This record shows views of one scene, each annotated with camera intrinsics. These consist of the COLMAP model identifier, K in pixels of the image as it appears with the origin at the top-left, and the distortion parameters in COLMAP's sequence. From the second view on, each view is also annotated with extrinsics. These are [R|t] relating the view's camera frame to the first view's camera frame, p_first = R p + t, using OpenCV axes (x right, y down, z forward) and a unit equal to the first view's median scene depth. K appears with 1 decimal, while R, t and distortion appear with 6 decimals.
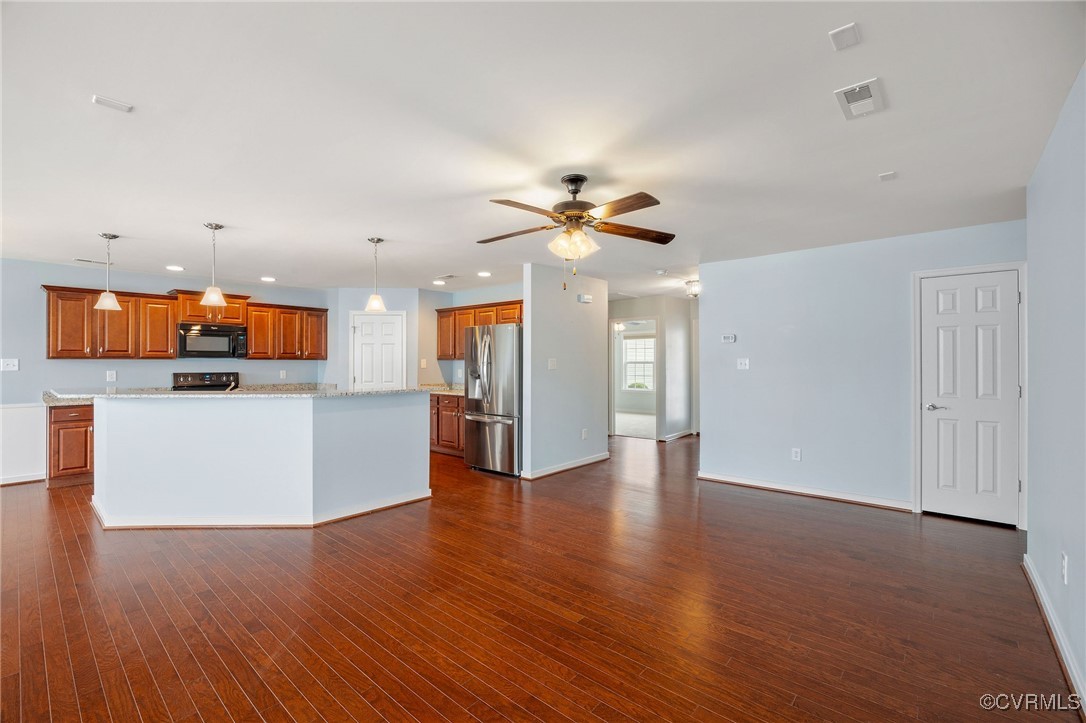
lens RADIAL K [[475.2, 0, 540.5], [0, 475.2, 362.6], [0, 0, 1]] dist [-0.013863, 0.000407]
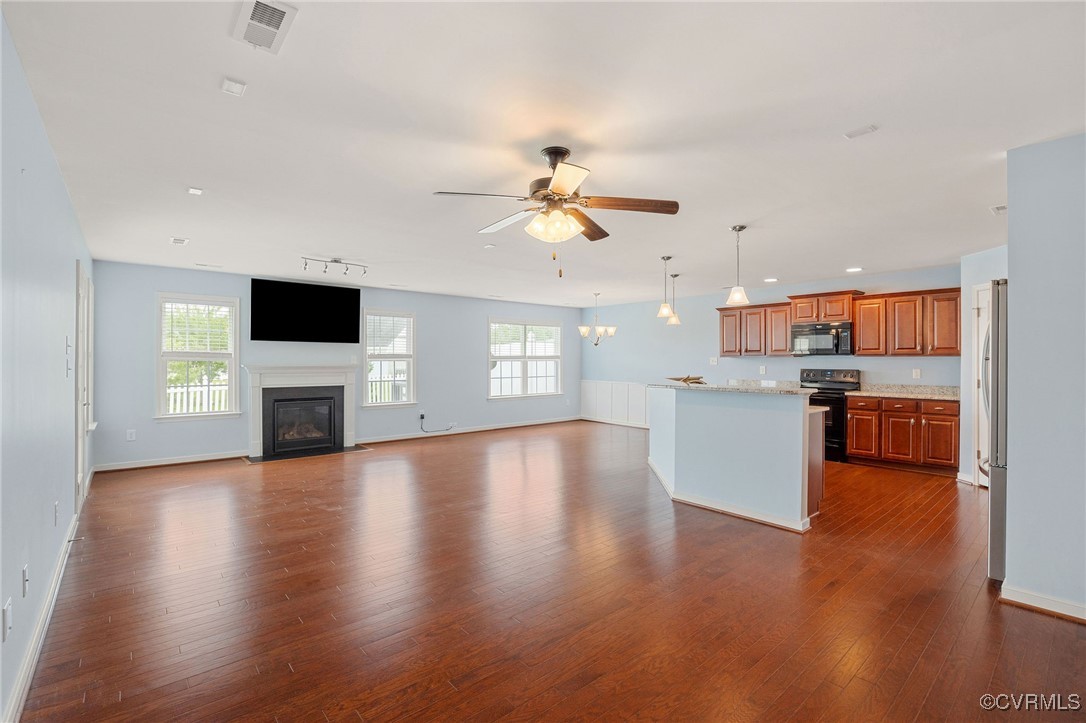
lens RADIAL K [[475.2, 0, 536.4], [0, 475.2, 361.2], [0, 0, 1]] dist [-0.013863, 0.000407]
pose [[-0.161351, 0.001656, -0.986896, 0.449991], [-0.001038, 0.999998, 0.001848, 0.002438], [0.986896, 0.001323, -0.161349, 0.532865]]
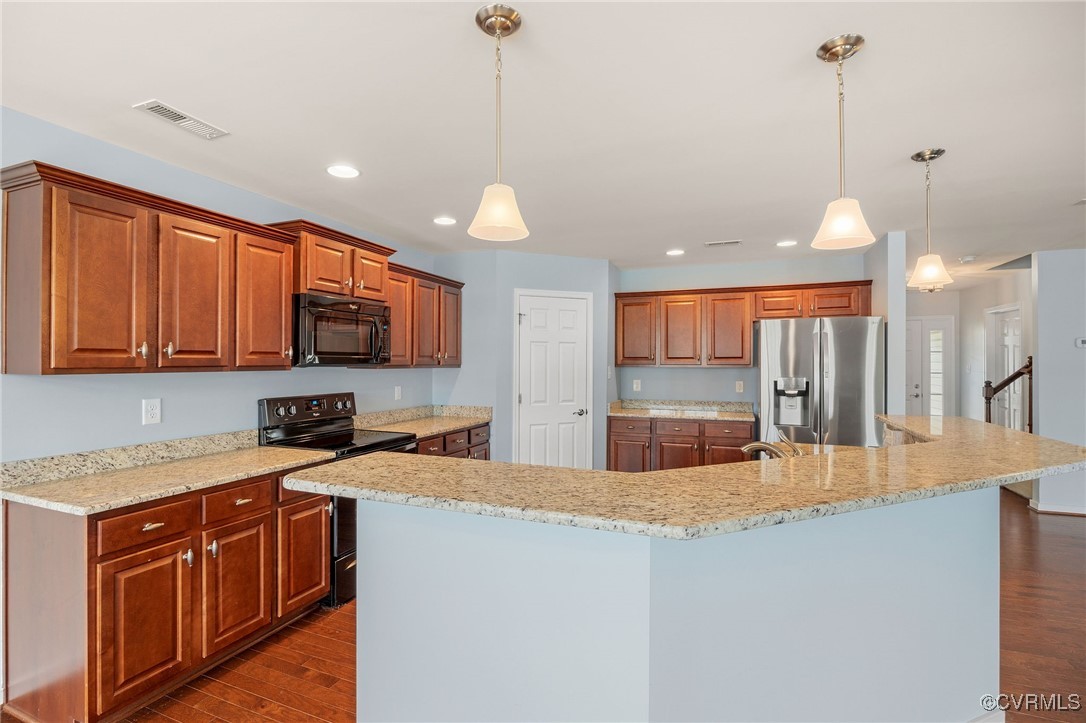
lens RADIAL K [[498.5, 0, 544.1], [0, 498.5, 360.2], [0, 0, 1]] dist [-0.009229, -0.000257]
pose [[0.943659, 0.001325, 0.330918, -0.659433], [0.000456, 0.999986, -0.005305, -0.013179], [-0.330920, 0.005158, 0.943645, 0.420401]]
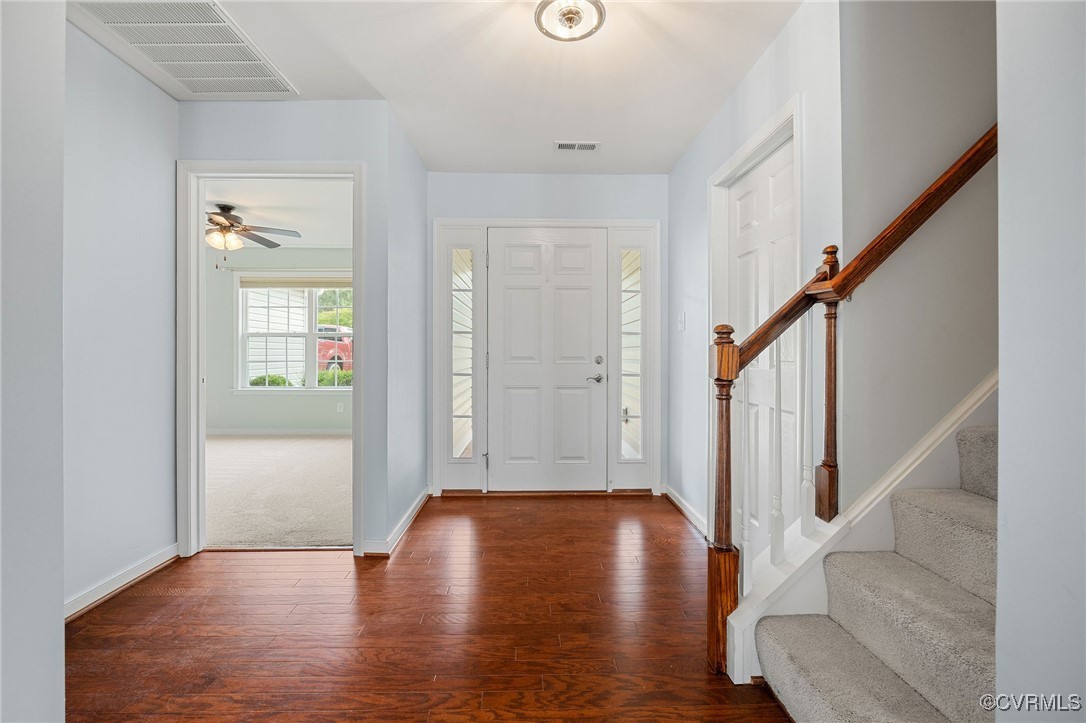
lens RADIAL K [[475.2, 0, 534.0], [0, 475.2, 352.1], [0, 0, 1]] dist [-0.013863, 0.000407]
pose [[0.747328, 0.006388, 0.664425, 0.158529], [-0.005084, 0.999979, -0.003895, 0.037460], [-0.664436, -0.000467, 0.747345, 0.882422]]
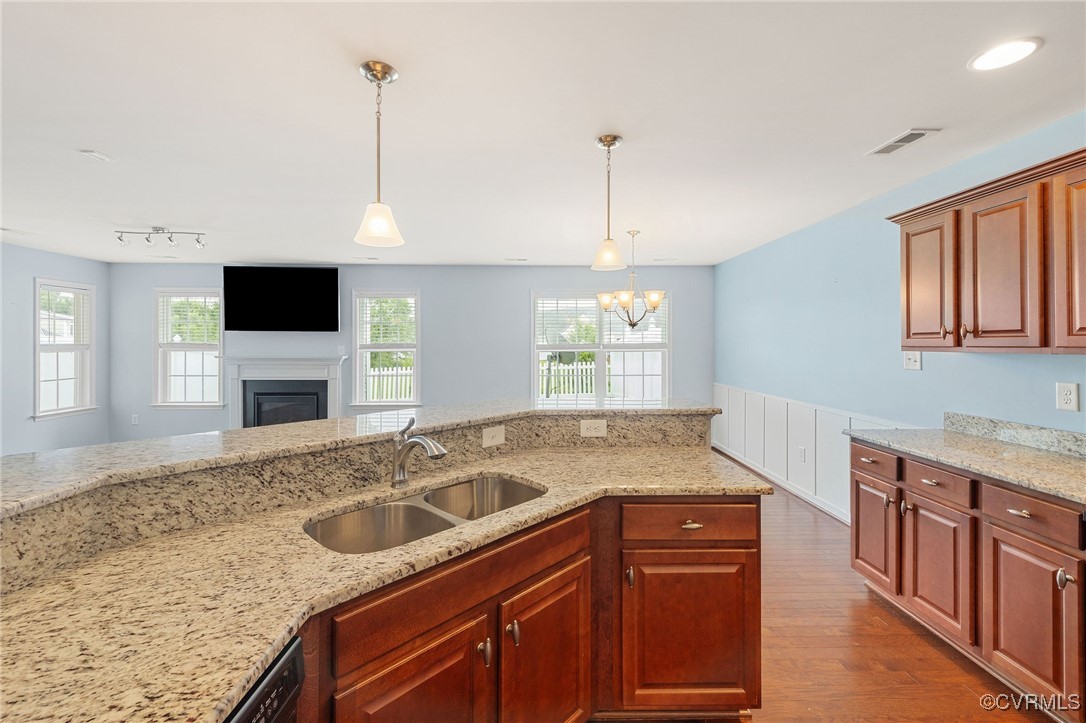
lens RADIAL K [[453.2, 0, 538.7], [0, 453.2, 344.2], [0, 0, 1]] dist [0.012016, -0.000254]
pose [[-0.748120, 0.000981, -0.663562, -0.306700], [-0.000185, 0.999999, 0.001688, -0.013467], [0.663563, 0.001385, -0.748119, 0.901239]]
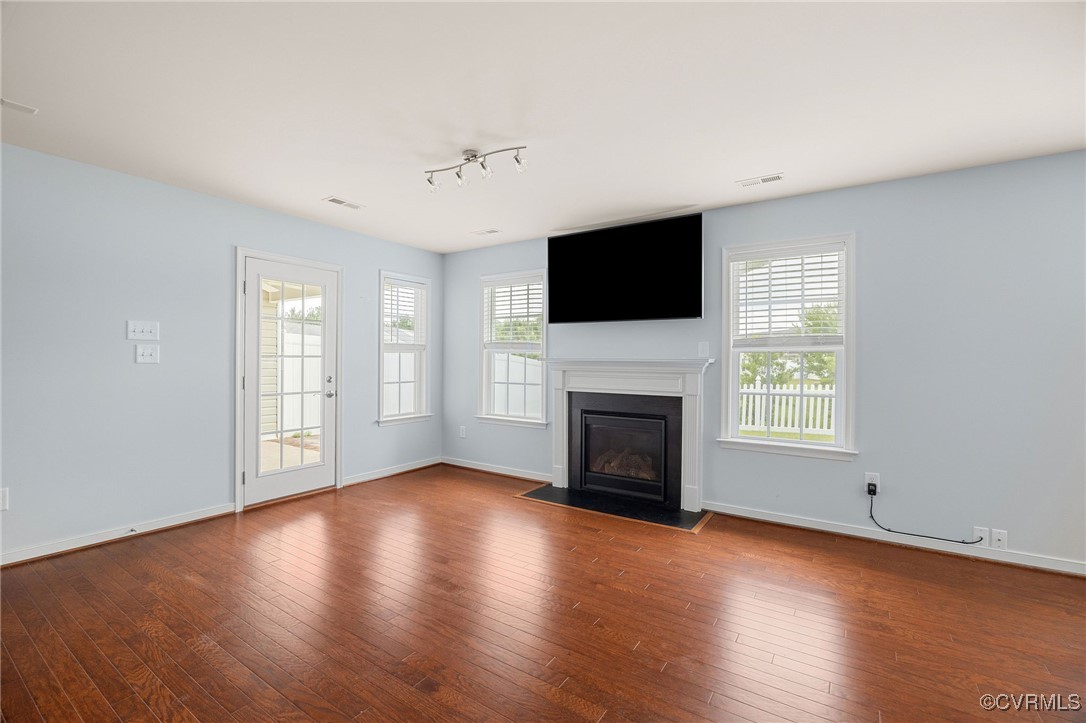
lens RADIAL K [[475.2, 0, 539.8], [0, 475.2, 361.2], [0, 0, 1]] dist [-0.013863, 0.000407]
pose [[-0.993703, -0.005424, -0.111912, -0.351101], [-0.005519, 0.999985, 0.000534, 0.017022], [0.111907, 0.001148, -0.993718, 0.493411]]
